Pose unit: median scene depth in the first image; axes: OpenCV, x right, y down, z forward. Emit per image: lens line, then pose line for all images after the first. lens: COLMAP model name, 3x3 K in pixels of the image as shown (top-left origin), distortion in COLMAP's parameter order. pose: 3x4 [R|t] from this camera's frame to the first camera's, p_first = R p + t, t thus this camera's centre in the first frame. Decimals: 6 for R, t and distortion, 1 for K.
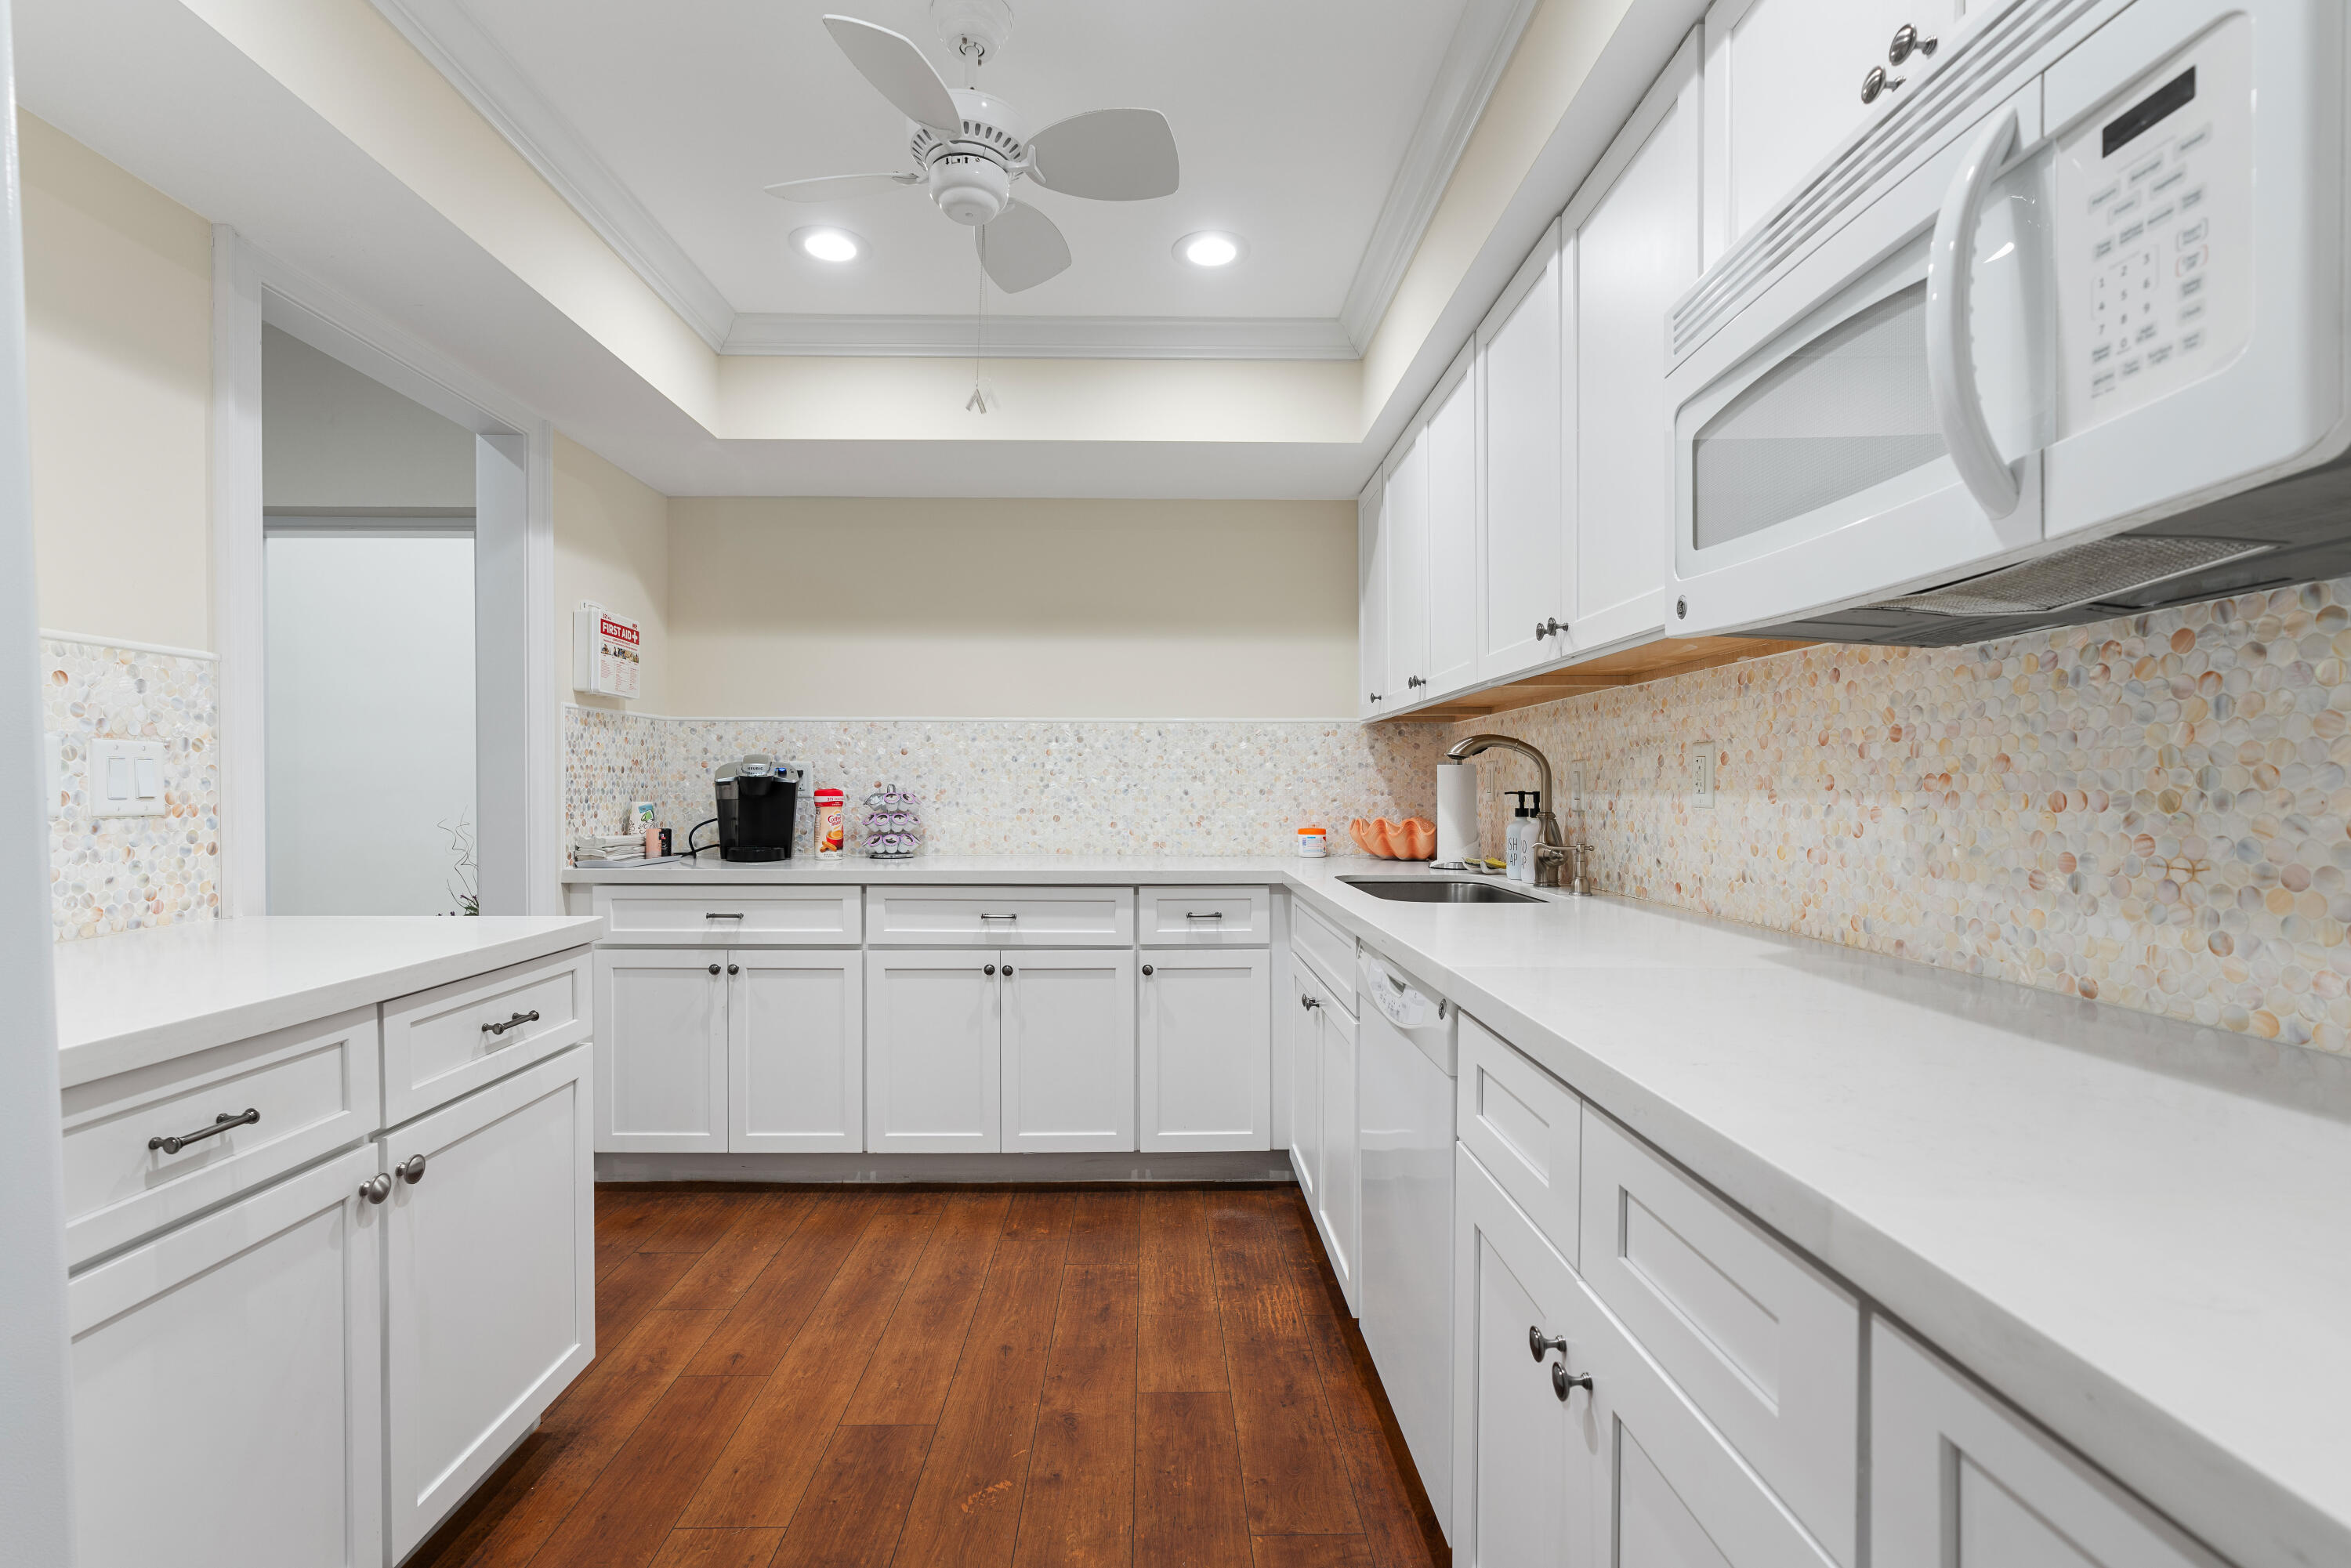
lens RADIAL K [[1068.9, 0, 1169.1], [0, 1068.9, 804.7], [0, 0, 1]] dist [-0.000999, 0.000096]
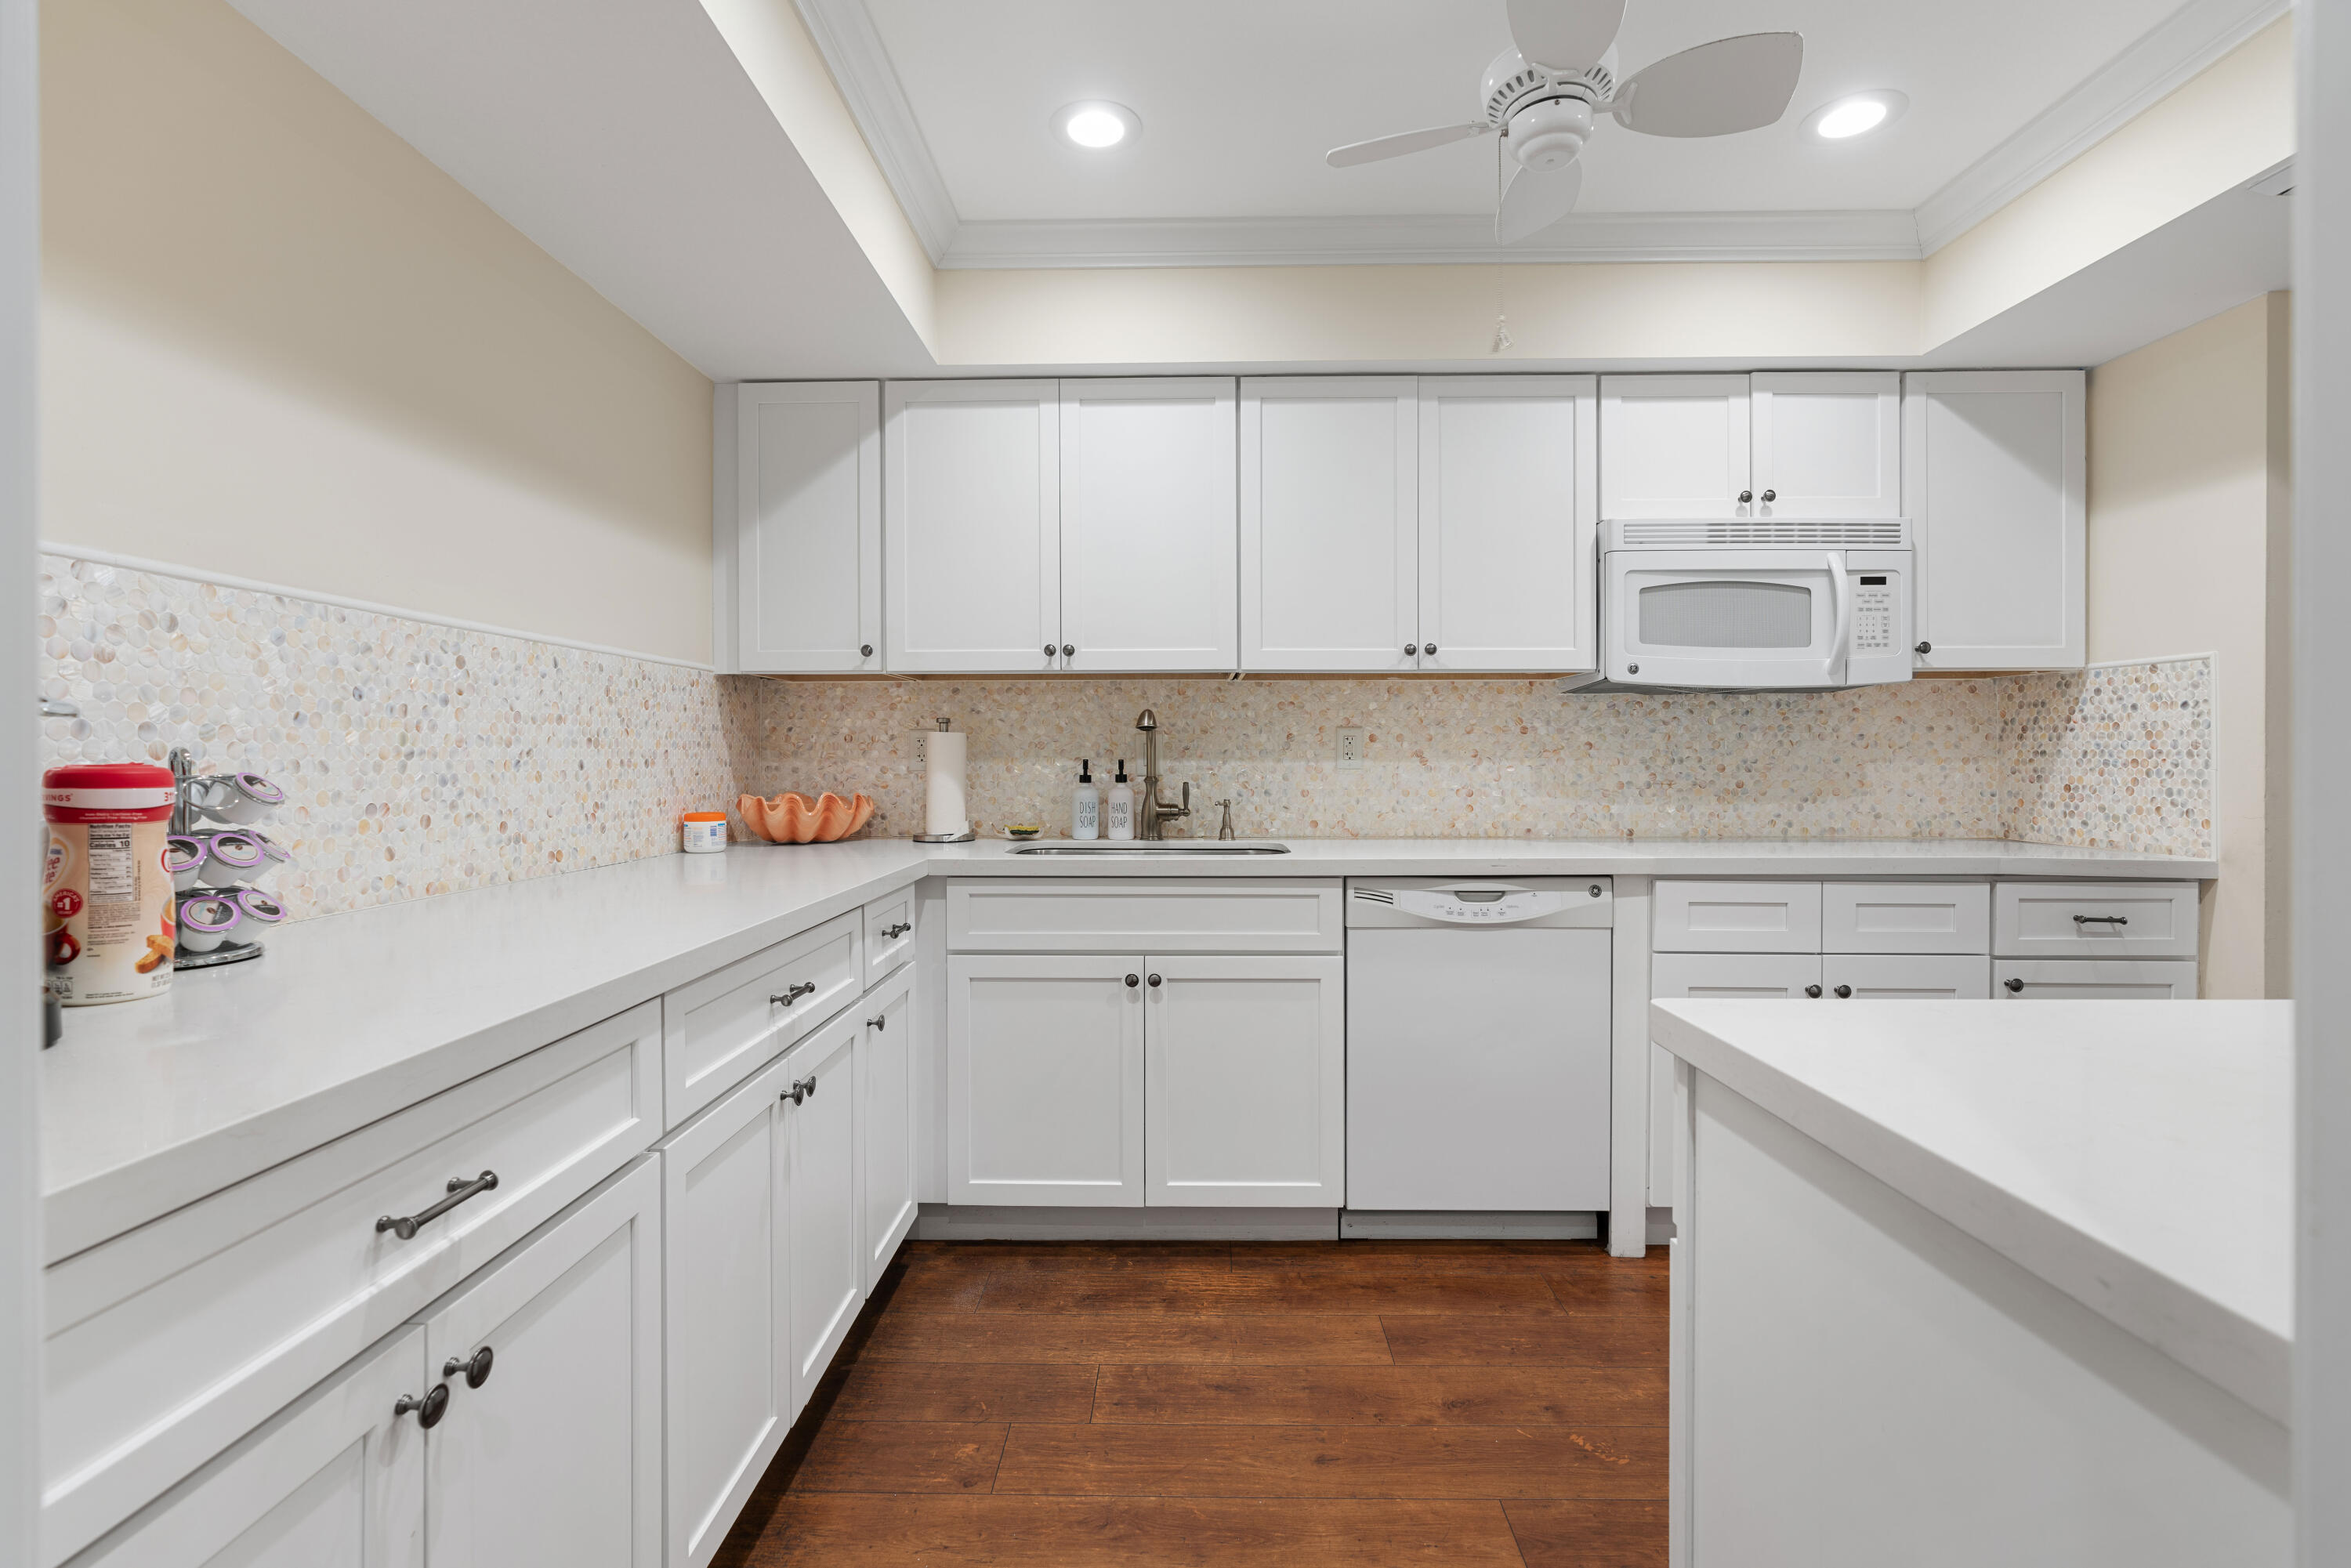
lens RADIAL K [[1054.1, 0, 1176.4], [0, 1054.1, 758.1], [0, 0, 1]] dist [-0.004645, 0.000179]
pose [[0.038731, -0.002914, 0.999245, -0.863914], [0.016085, 0.999868, 0.002293, -0.017319], [-0.999120, 0.015984, 0.038772, 0.983138]]
